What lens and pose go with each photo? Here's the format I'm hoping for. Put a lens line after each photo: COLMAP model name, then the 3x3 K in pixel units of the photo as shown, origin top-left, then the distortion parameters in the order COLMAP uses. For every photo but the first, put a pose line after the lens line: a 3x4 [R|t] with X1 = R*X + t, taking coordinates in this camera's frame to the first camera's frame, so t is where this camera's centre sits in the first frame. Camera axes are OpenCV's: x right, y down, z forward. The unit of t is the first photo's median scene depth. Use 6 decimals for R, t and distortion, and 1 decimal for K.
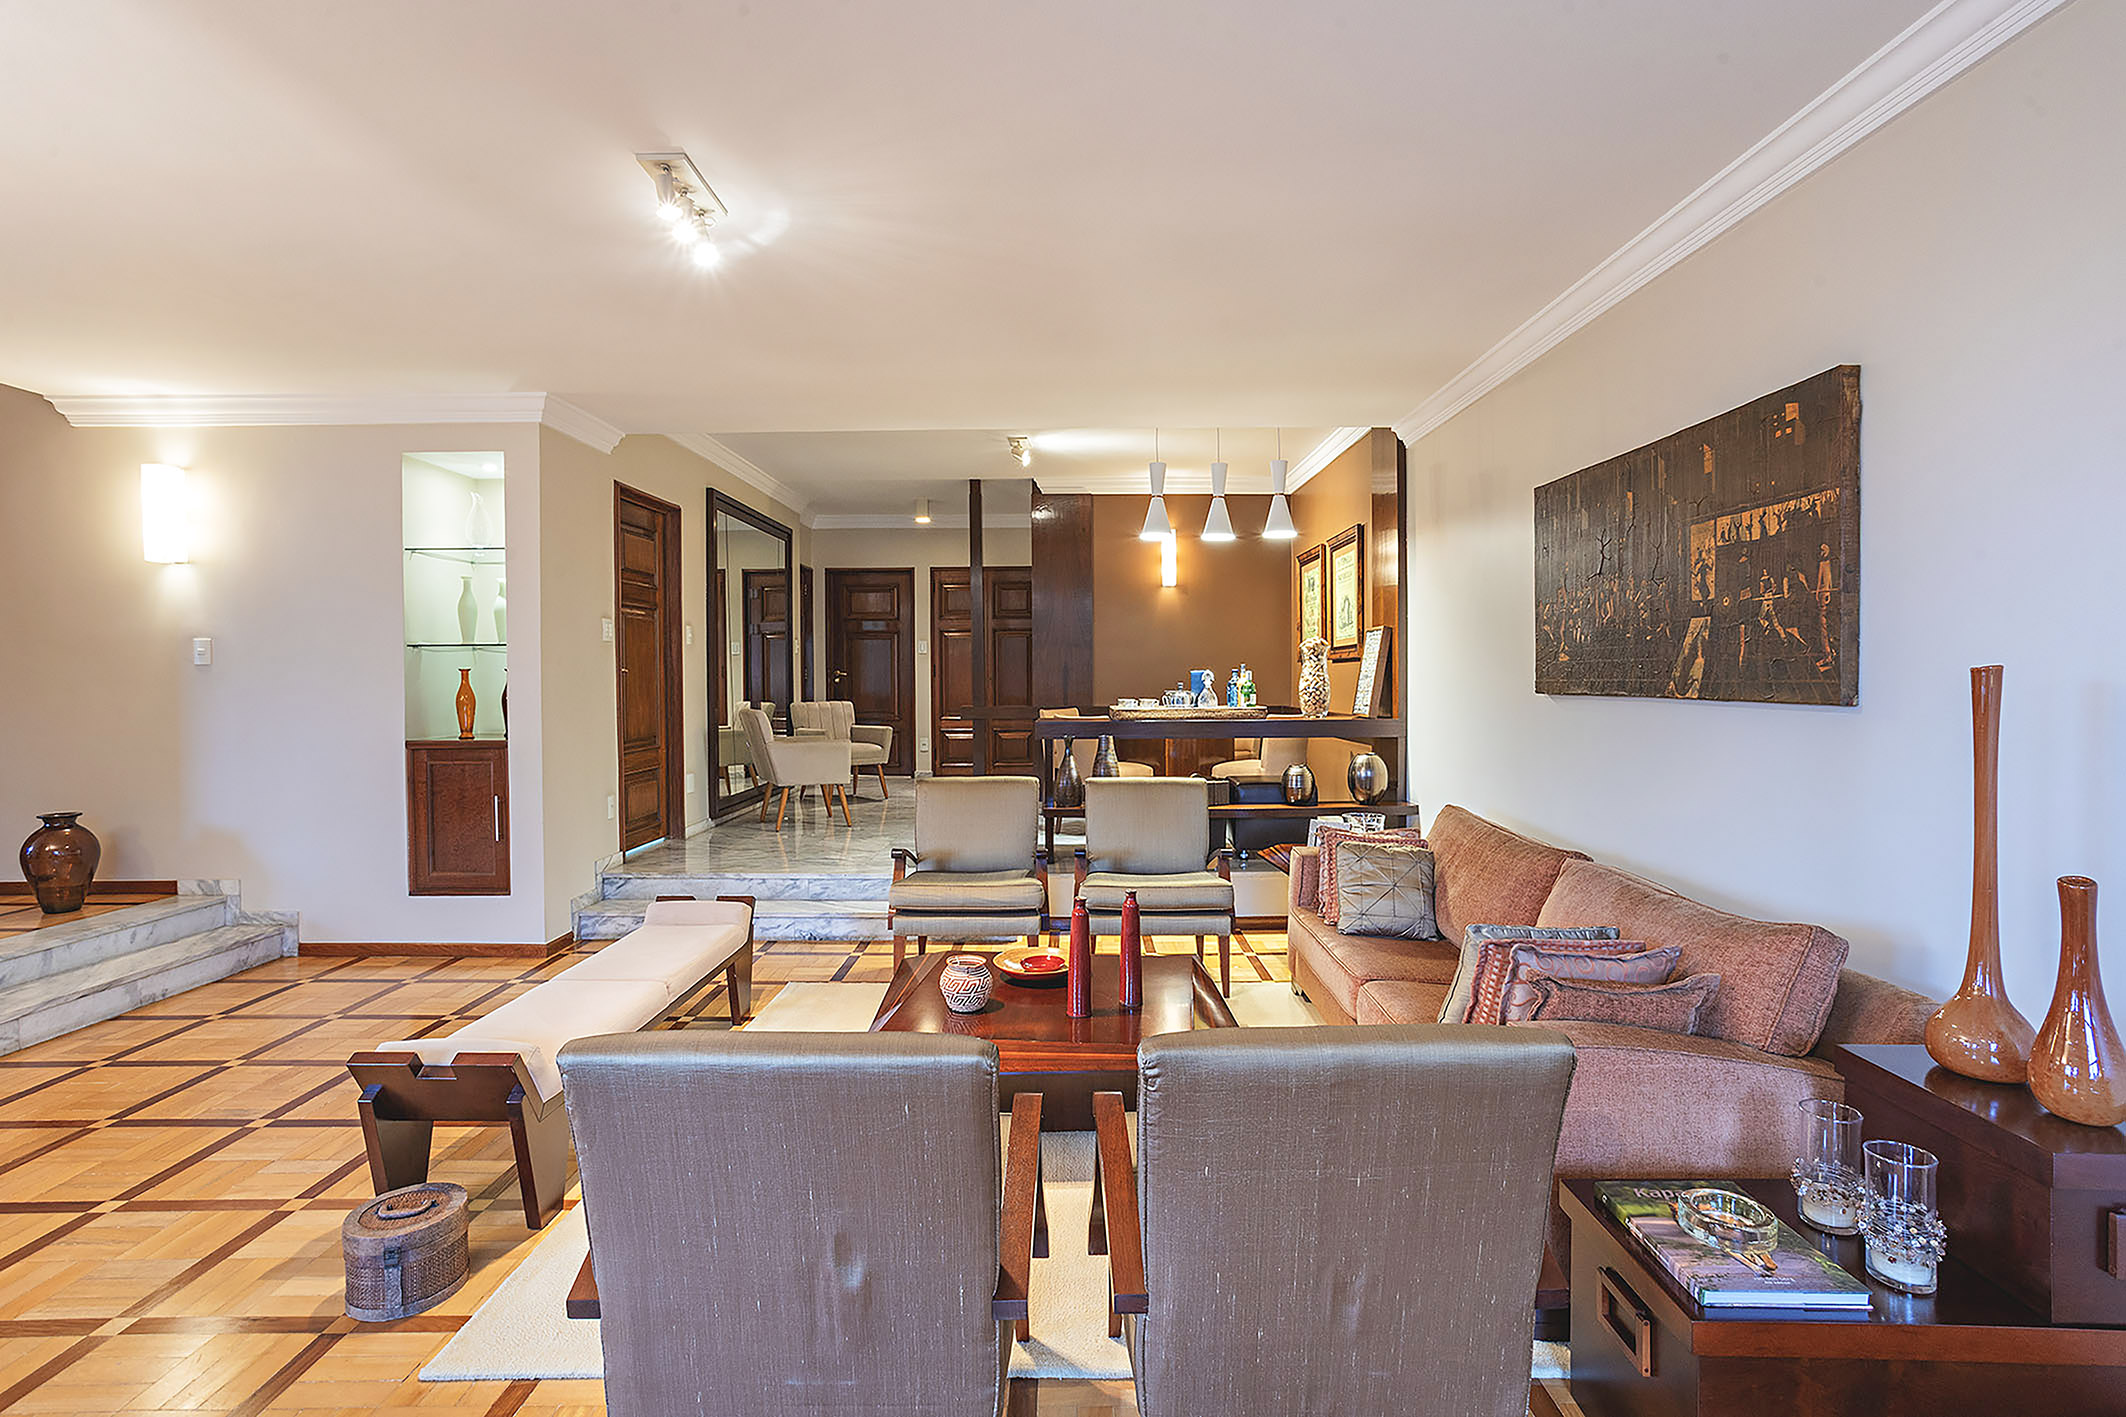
lens RADIAL K [[1003.6, 0, 1080.9], [0, 1003.6, 696.2], [0, 0, 1]] dist [-0.051362, 0.030455]
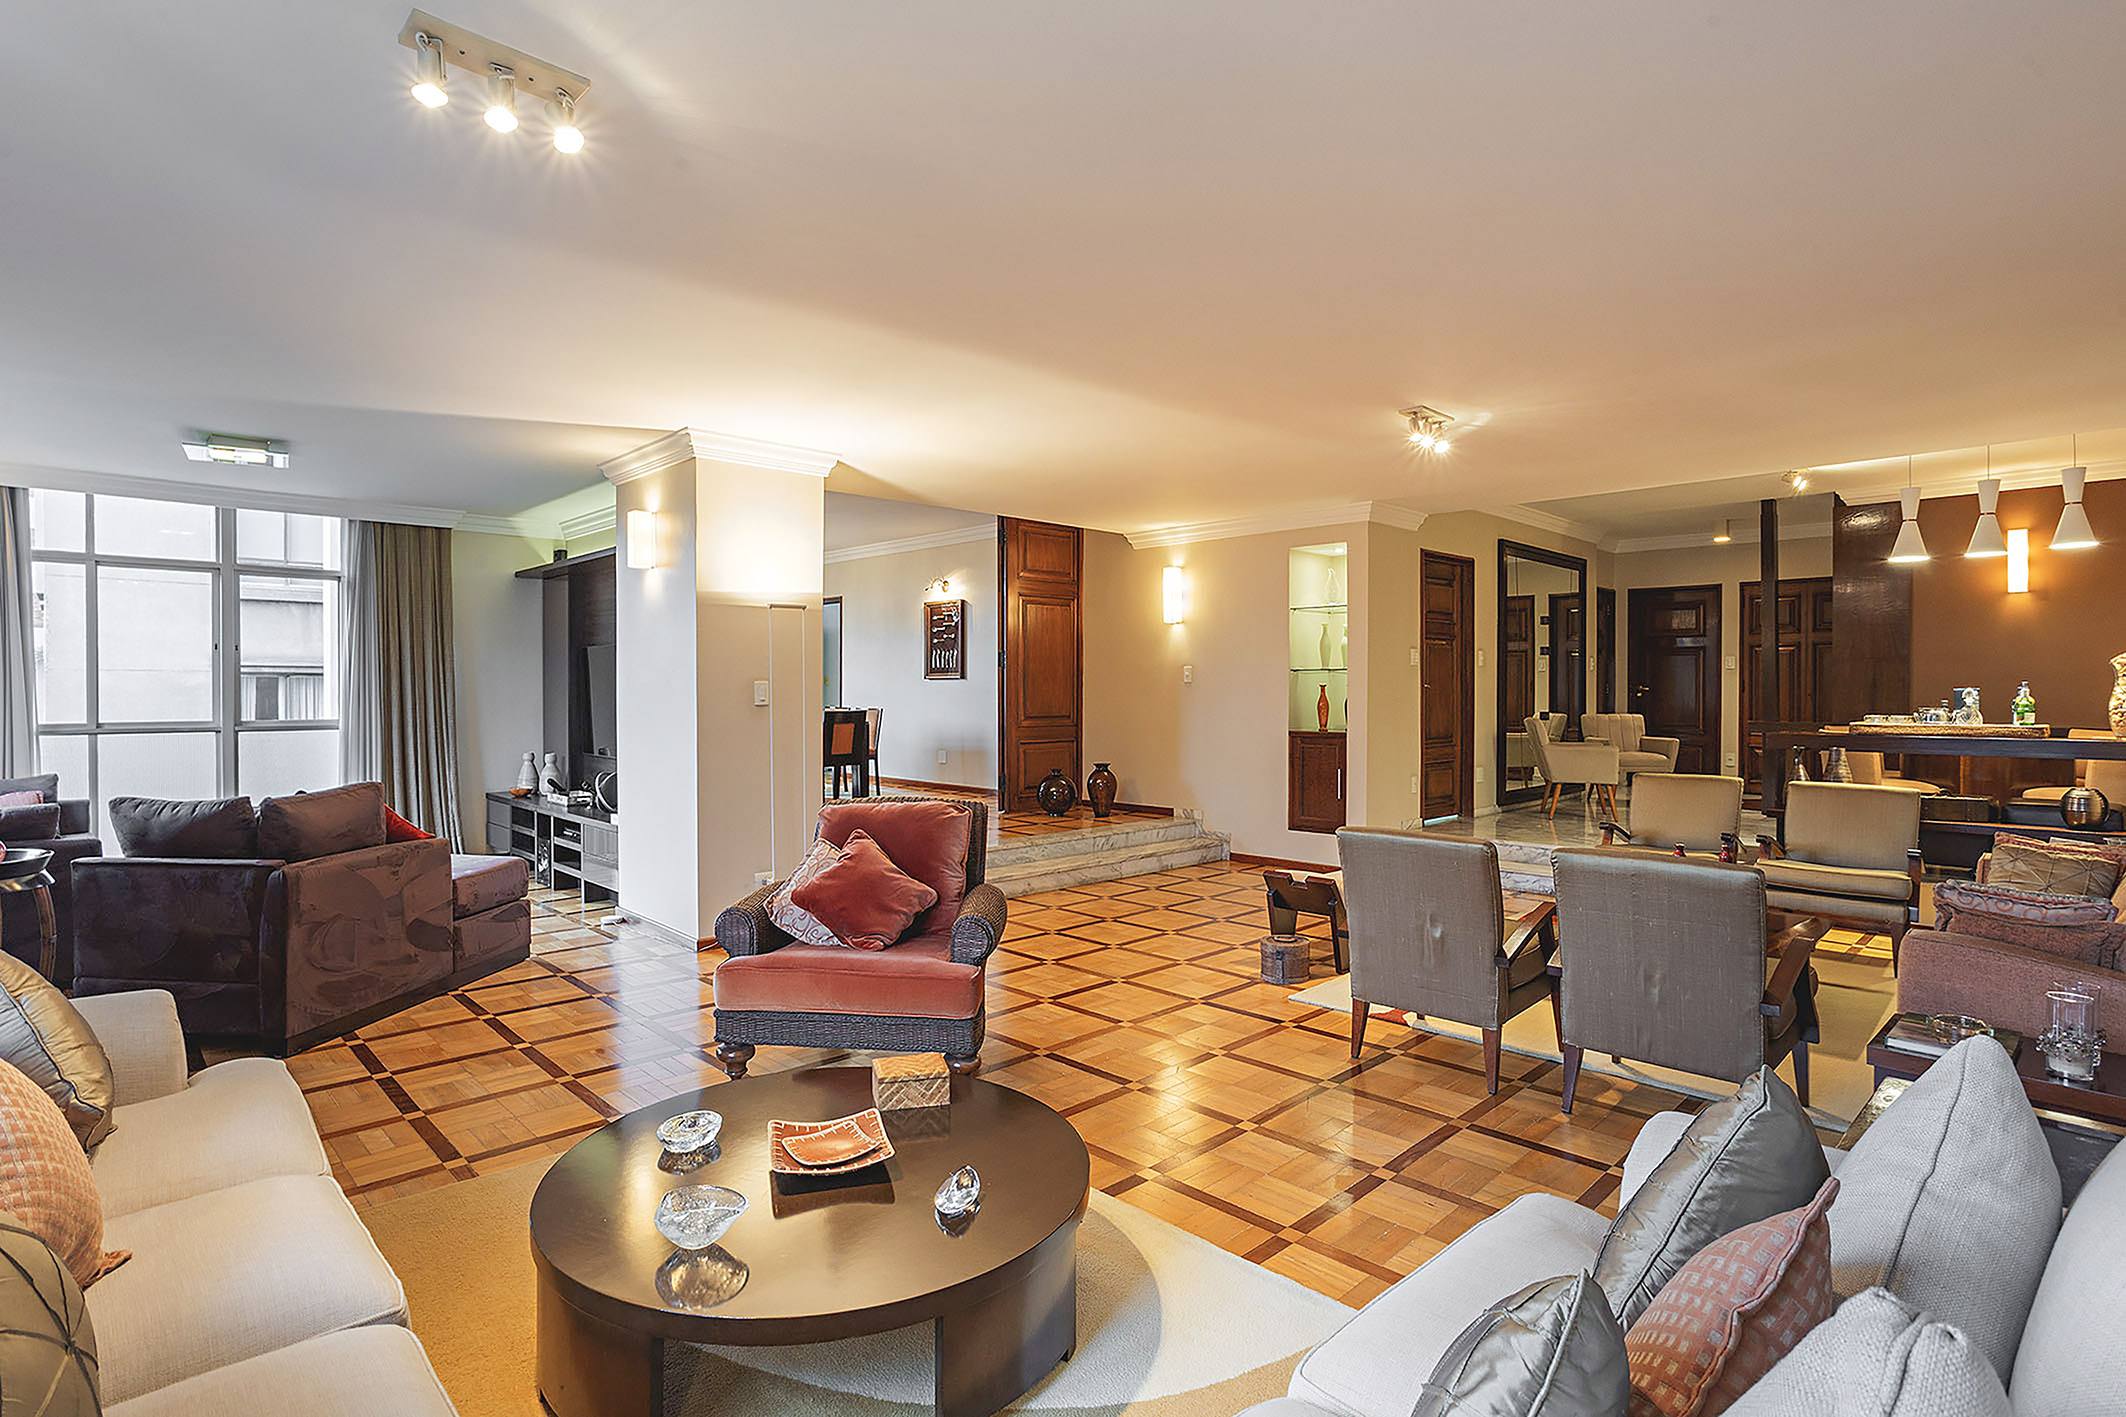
lens RADIAL K [[1003.6, 0, 1080.9], [0, 1003.6, 696.2], [0, 0, 1]] dist [-0.051362, 0.030455]
pose [[0.693790, 0.009833, -0.720111, 0.233763], [-0.018985, 0.999809, -0.004638, 0.003832], [0.719928, 0.016889, 0.693844, -0.346016]]
